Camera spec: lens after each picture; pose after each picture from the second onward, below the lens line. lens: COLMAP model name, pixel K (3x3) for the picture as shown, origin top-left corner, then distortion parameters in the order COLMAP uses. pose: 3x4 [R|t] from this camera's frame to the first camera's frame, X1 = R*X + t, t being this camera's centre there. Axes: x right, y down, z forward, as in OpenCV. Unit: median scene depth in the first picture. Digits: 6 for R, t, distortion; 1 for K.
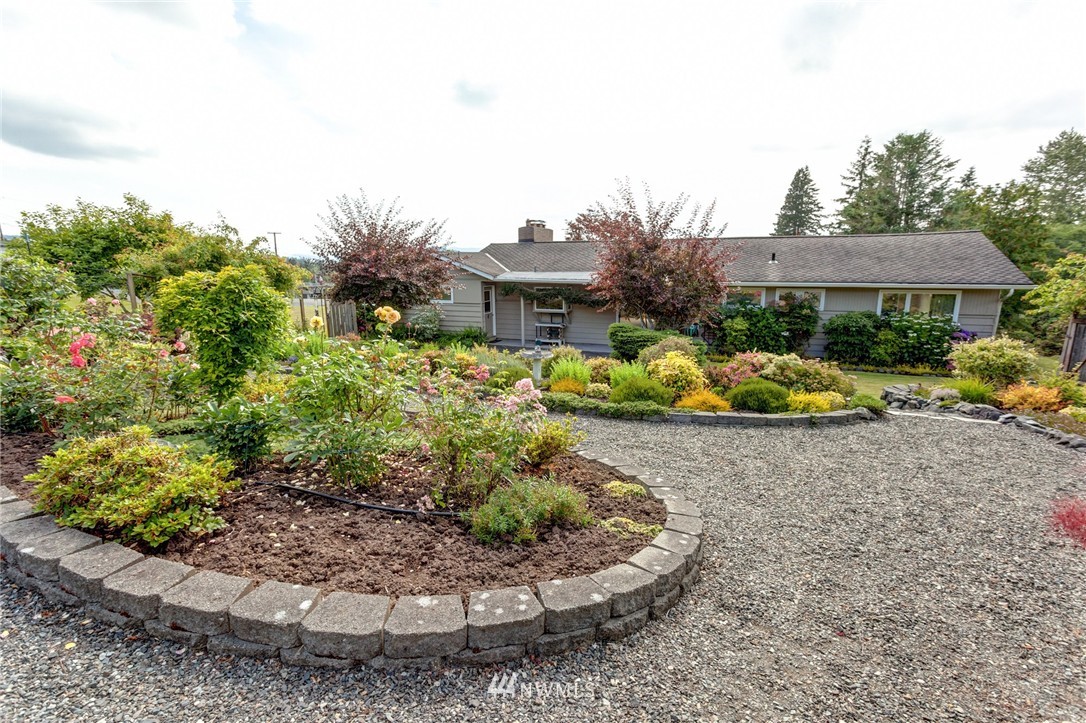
lens RADIAL K [[534.6, 0, 546.5], [0, 534.6, 361.2], [0, 0, 1]] dist [-0.004848, 0.008223]
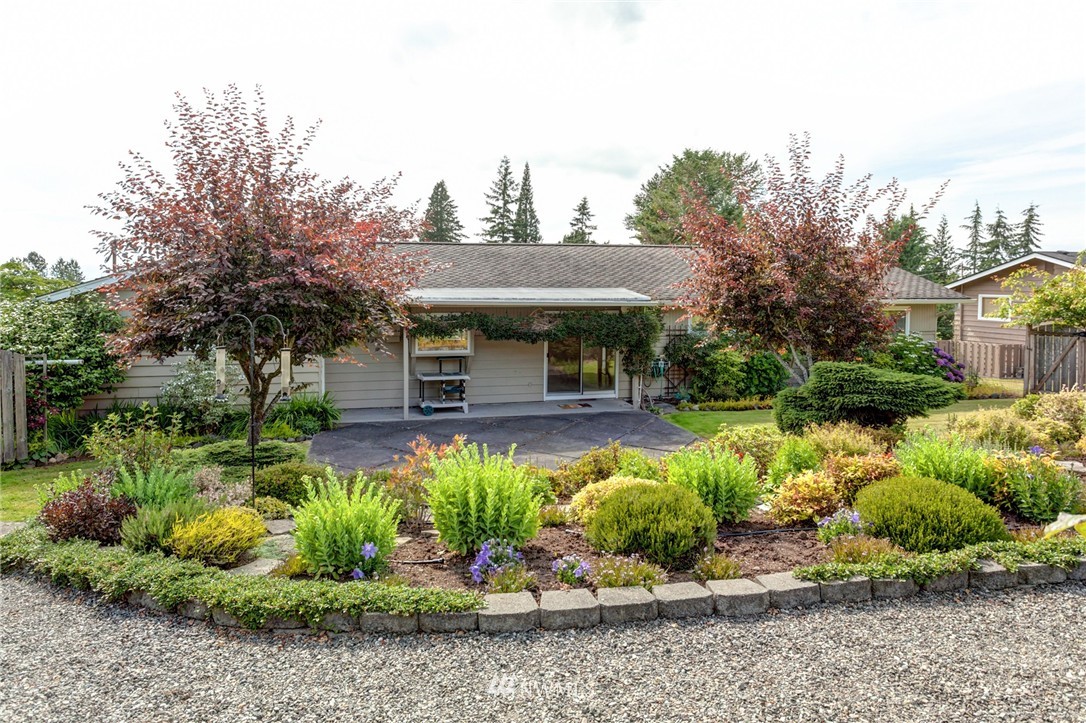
lens RADIAL K [[630.1, 0, 538.3], [0, 630.1, 361.7], [0, 0, 1]] dist [0.002938, 0.000916]
pose [[0.796000, -0.068732, 0.601381, -0.454451], [0.106089, 0.993995, -0.026817, -0.077453], [-0.595927, 0.085146, 0.798512, 0.527282]]
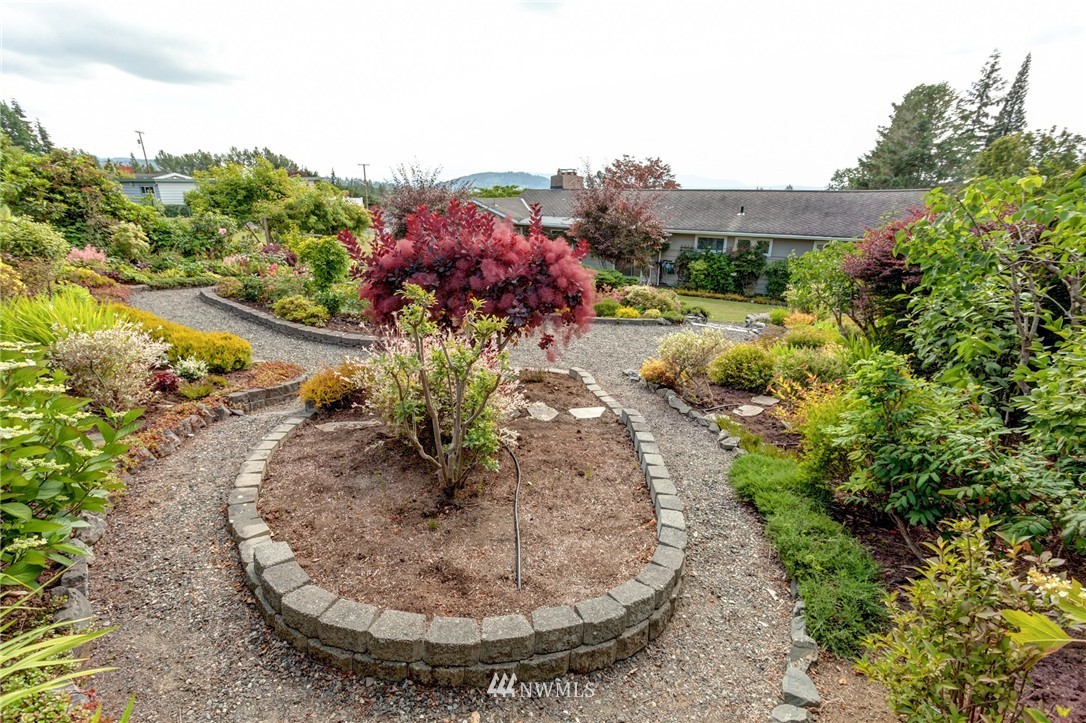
lens RADIAL K [[534.6, 0, 541.3], [0, 534.6, 363.4], [0, 0, 1]] dist [-0.004848, 0.008223]
pose [[0.986653, 0.061089, -0.150942, 0.179396], [-0.040832, 0.990163, 0.133830, 0.005861], [0.157632, -0.125880, 0.979442, -0.299743]]
